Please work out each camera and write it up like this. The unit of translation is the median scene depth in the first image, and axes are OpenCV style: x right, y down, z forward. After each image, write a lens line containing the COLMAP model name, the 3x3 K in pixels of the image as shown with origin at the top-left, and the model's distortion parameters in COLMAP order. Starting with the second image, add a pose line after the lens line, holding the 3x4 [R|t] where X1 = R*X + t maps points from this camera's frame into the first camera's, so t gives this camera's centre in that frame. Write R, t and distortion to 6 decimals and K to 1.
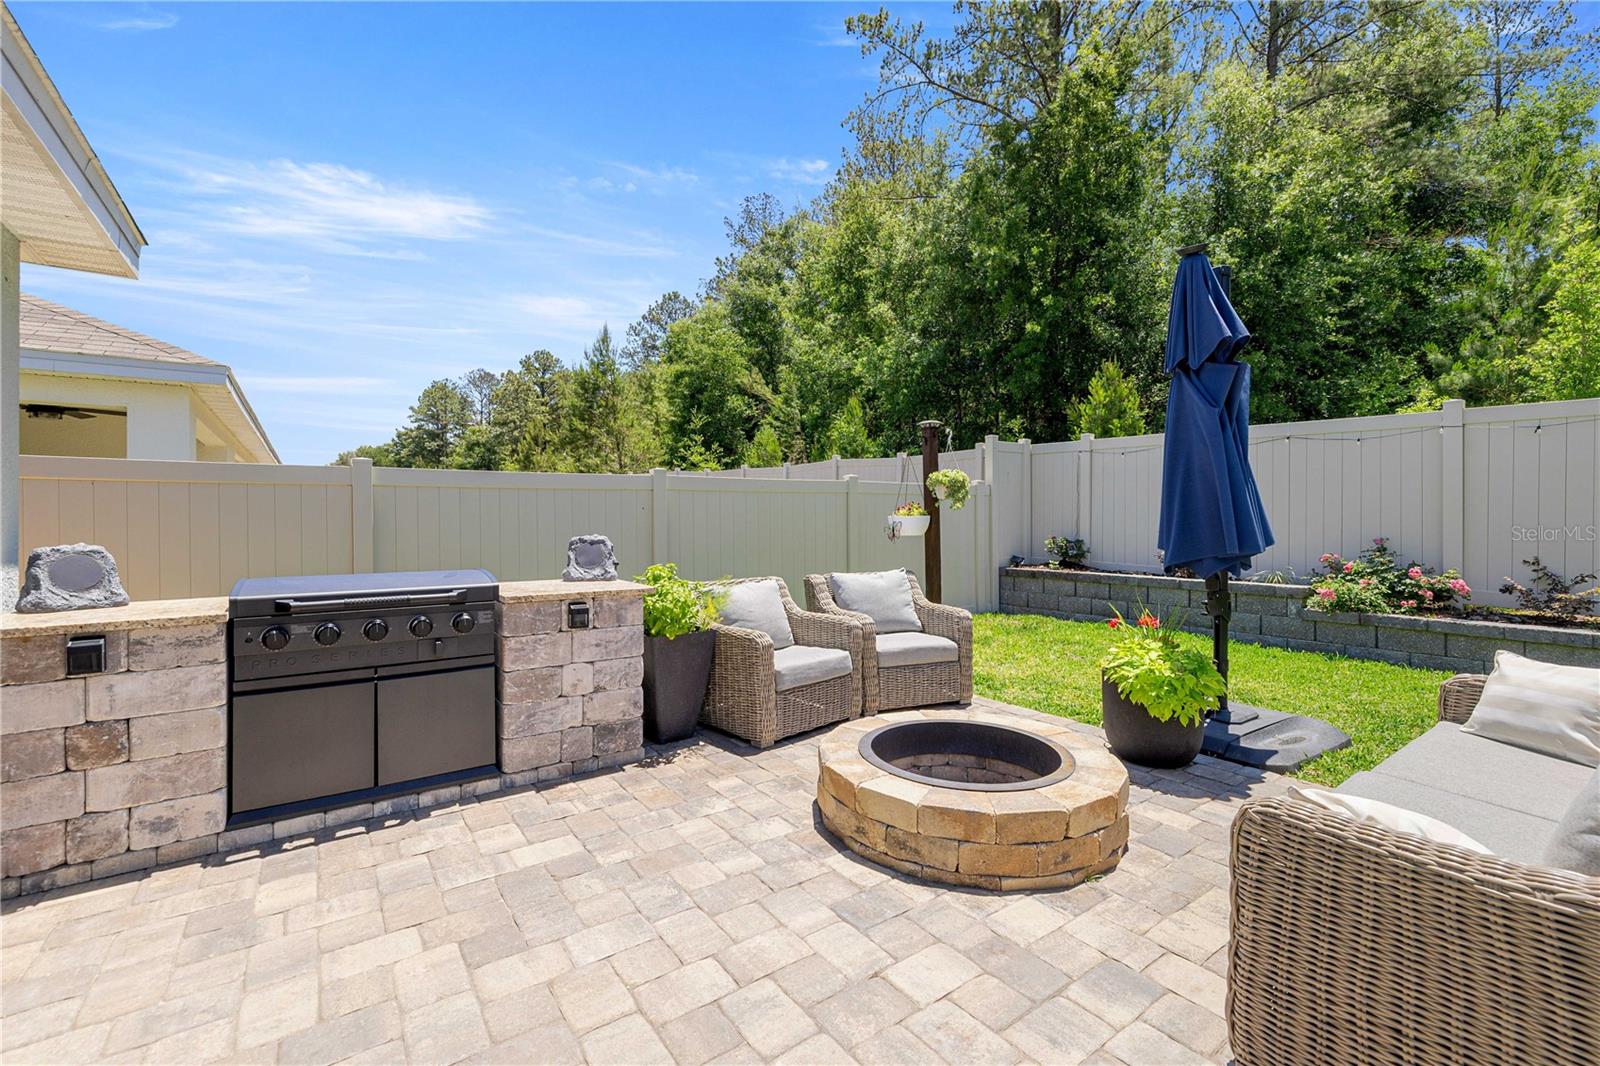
lens RADIAL K [[680.0, 0, 784.3], [0, 680.0, 522.3], [0, 0, 1]] dist [0.000483, -0.000789]
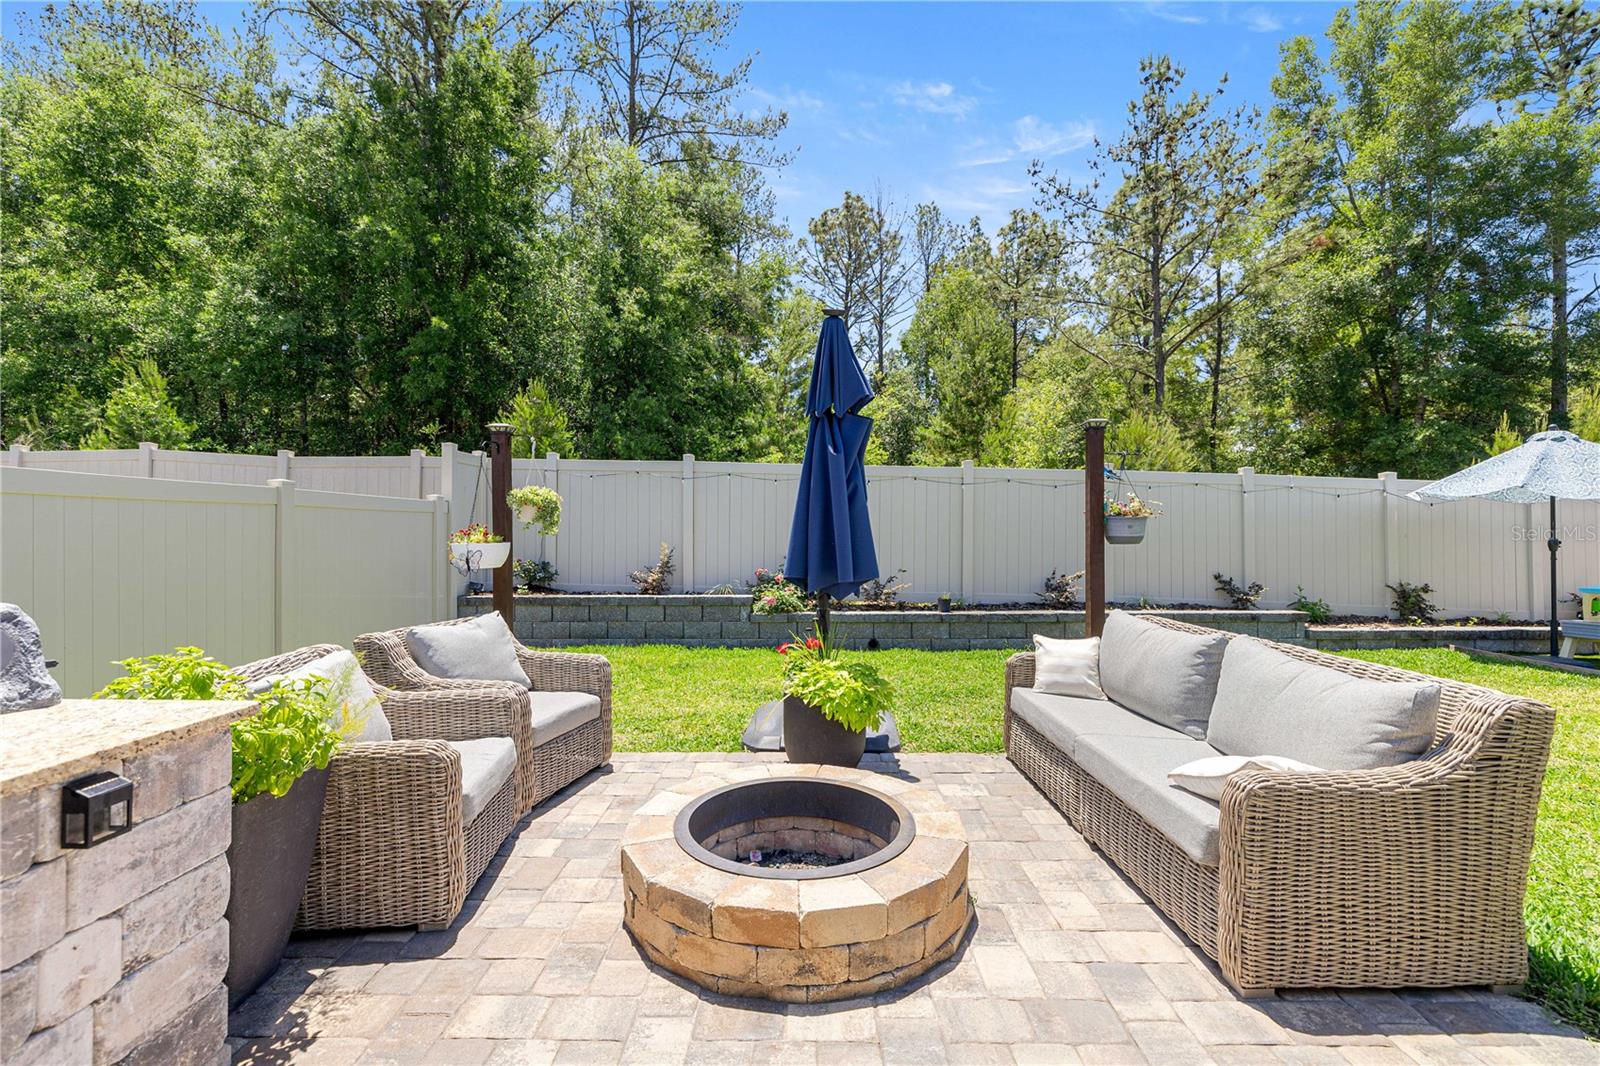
lens RADIAL K [[680.0, 0, 786.3], [0, 680.0, 531.1], [0, 0, 1]] dist [0.000483, -0.000789]
pose [[0.581598, 0.005810, 0.813455, -0.206205], [0.001252, 0.999967, -0.008038, -0.013142], [-0.813475, 0.005693, 0.581572, 0.224688]]
